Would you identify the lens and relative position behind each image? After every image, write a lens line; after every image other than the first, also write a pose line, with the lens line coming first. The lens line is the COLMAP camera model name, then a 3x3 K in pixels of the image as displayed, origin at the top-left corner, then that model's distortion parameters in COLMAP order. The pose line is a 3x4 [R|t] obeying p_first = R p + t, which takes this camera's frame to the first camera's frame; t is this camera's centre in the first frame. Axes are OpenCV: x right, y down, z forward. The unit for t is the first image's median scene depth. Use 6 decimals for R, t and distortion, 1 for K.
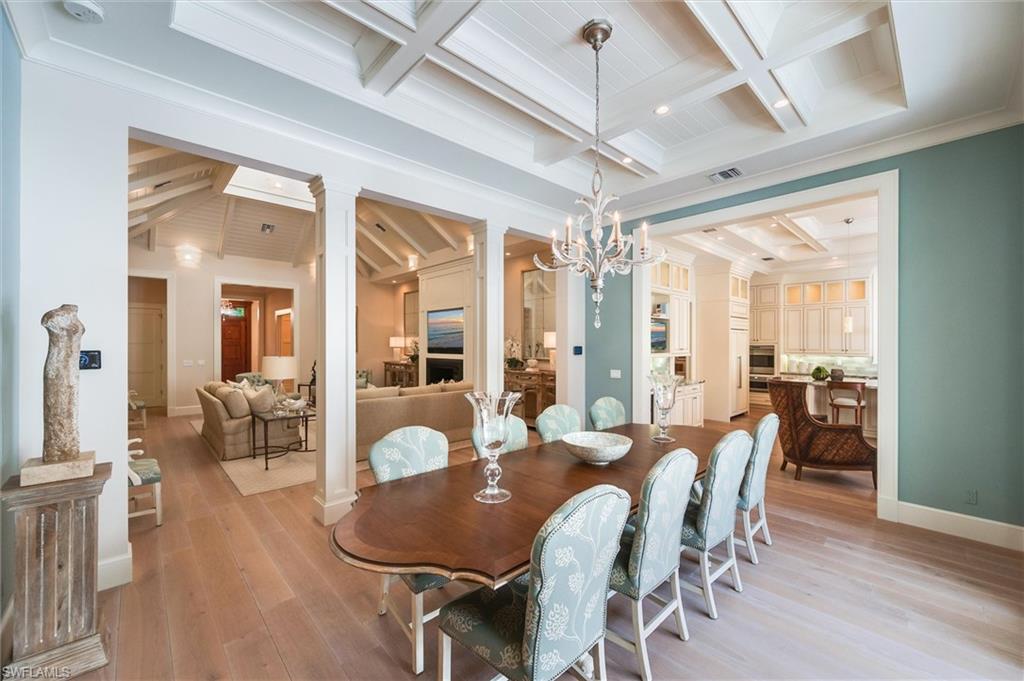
lens RADIAL K [[400.3, 0, 512.0], [0, 400.3, 342.9], [0, 0, 1]] dist [-0.000027, -0.000019]
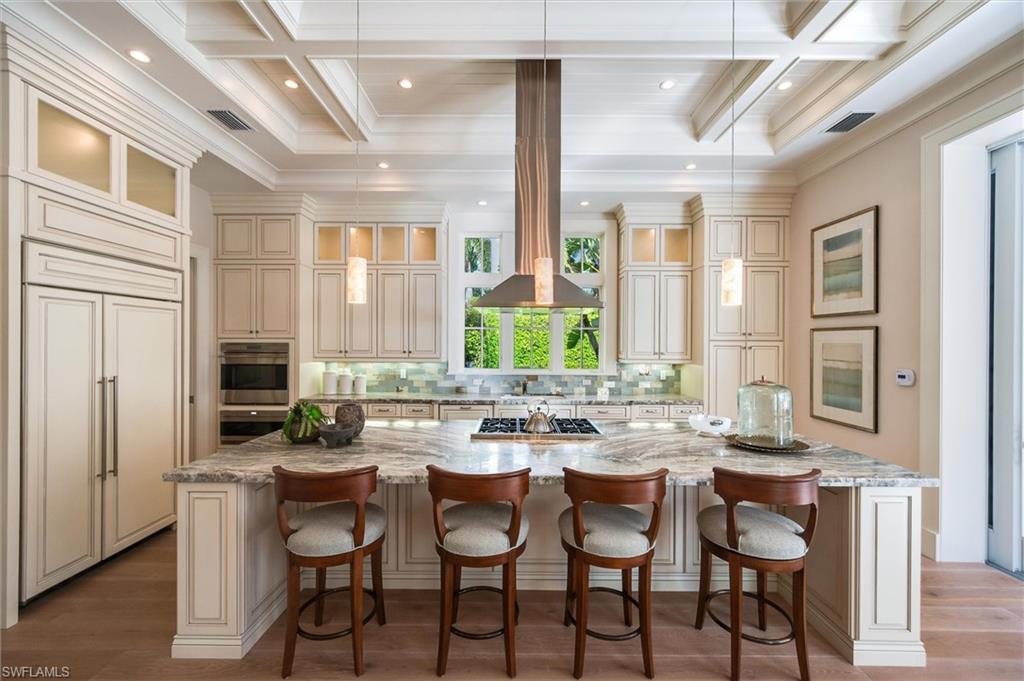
lens RADIAL K [[417.3, 0, 511.9], [0, 417.3, 331.9], [0, 0, 1]] dist [0.022412, -0.000095]
pose [[0.685931, 0.018430, 0.727433, 0.492388], [-0.004190, 0.999763, -0.021379, 0.002640], [-0.727654, 0.011616, 0.685846, 0.483230]]
